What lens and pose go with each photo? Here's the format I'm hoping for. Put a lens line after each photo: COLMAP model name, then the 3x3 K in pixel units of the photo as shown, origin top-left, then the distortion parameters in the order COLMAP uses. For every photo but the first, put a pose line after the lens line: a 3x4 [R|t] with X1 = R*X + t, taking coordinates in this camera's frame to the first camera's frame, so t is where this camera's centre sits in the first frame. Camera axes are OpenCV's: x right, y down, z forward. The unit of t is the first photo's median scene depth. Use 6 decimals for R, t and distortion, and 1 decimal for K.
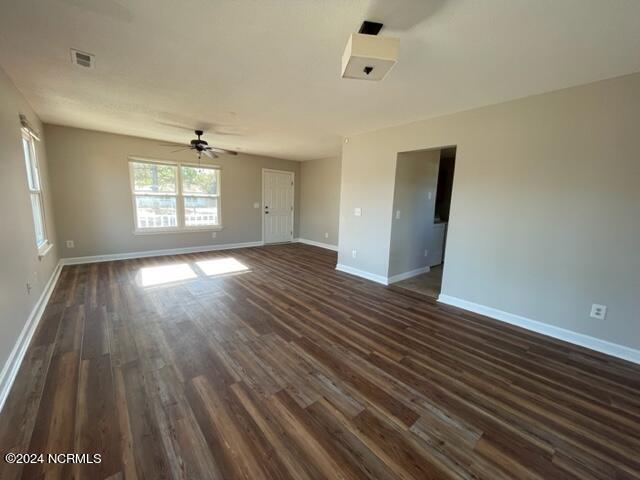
lens RADIAL K [[256.5, 0, 320.7], [0, 256.5, 239.3], [0, 0, 1]] dist [-0.001586, -0.000204]
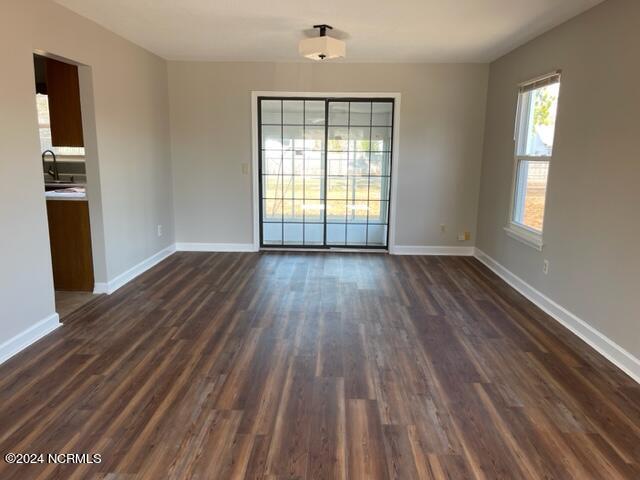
lens RADIAL K [[481.4, 0, 319.8], [0, 481.4, 240.8], [0, 0, 1]] dist [0.012660, 0.006696]
pose [[-0.734090, -0.166875, 0.658228, -0.822821], [0.066782, 0.946893, 0.314537, -0.276971], [-0.675760, 0.274856, -0.683961, 1.524875]]
